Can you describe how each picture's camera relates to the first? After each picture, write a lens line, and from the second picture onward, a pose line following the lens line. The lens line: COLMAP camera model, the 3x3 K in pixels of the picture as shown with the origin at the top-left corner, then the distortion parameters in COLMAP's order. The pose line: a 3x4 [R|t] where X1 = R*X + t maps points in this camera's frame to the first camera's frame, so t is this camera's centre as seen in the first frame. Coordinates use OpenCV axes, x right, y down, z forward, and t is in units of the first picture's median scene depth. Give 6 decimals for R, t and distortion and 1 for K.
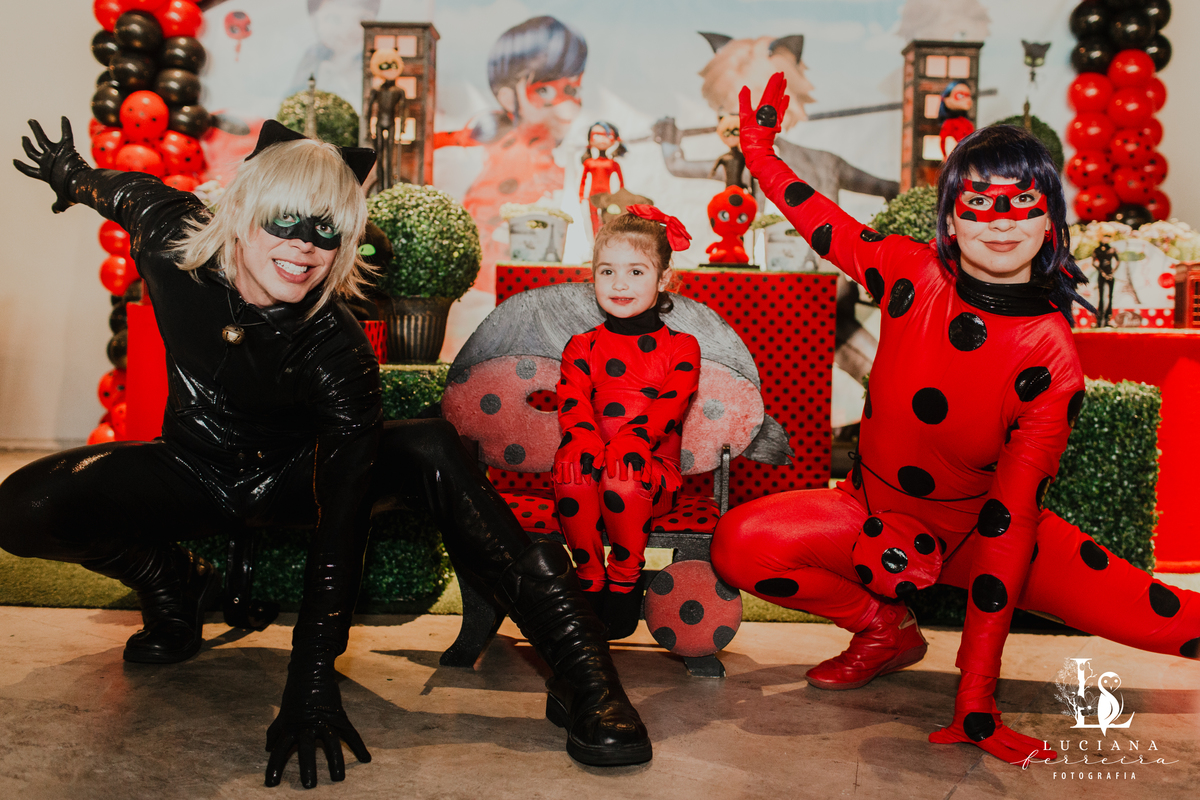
lens RADIAL K [[1265.2, 0, 600.0], [0, 1265.2, 400.0], [0, 0, 1]] dist [-0.002791, -0.003387]
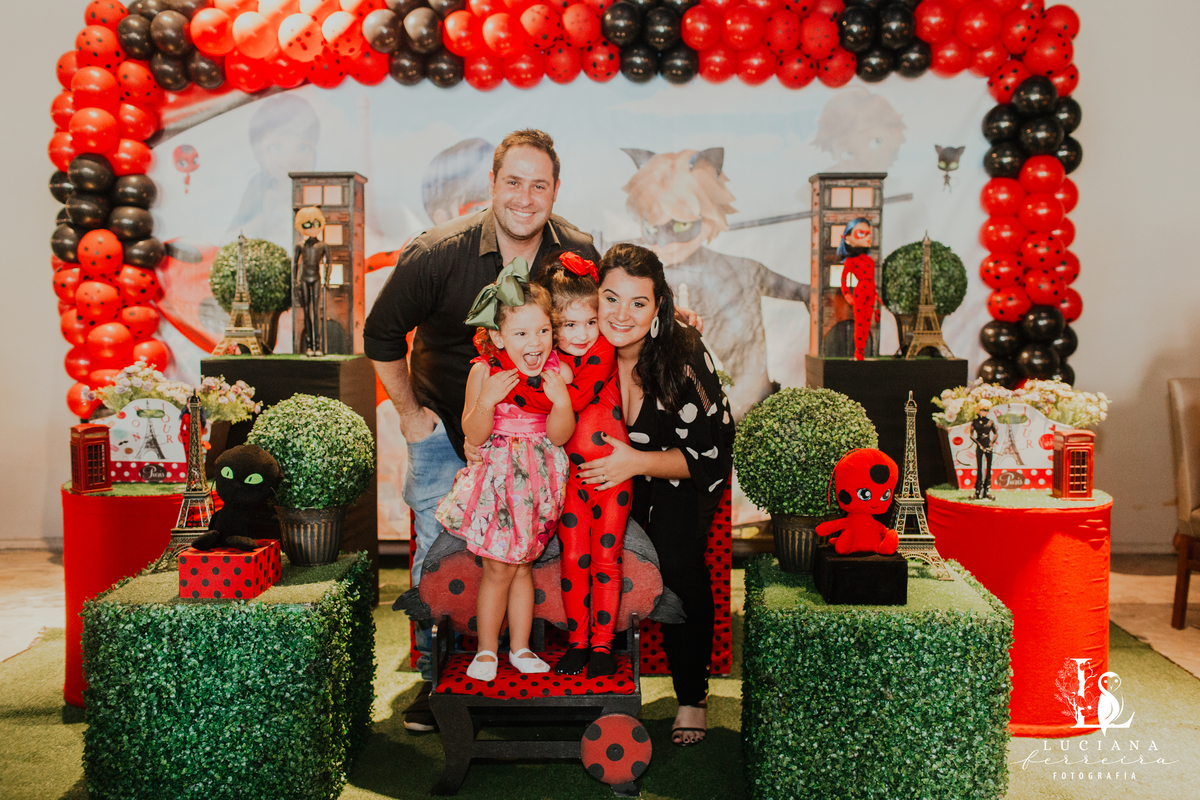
lens RADIAL K [[1168.8, 0, 575.3], [0, 1168.8, 399.7], [0, 0, 1]] dist [-0.007314, 0.021901]
pose [[0.998914, -0.024793, -0.039448, 0.082935], [0.026751, 0.998396, 0.049906, -0.153178], [0.038147, -0.050907, 0.997975, 0.028838]]
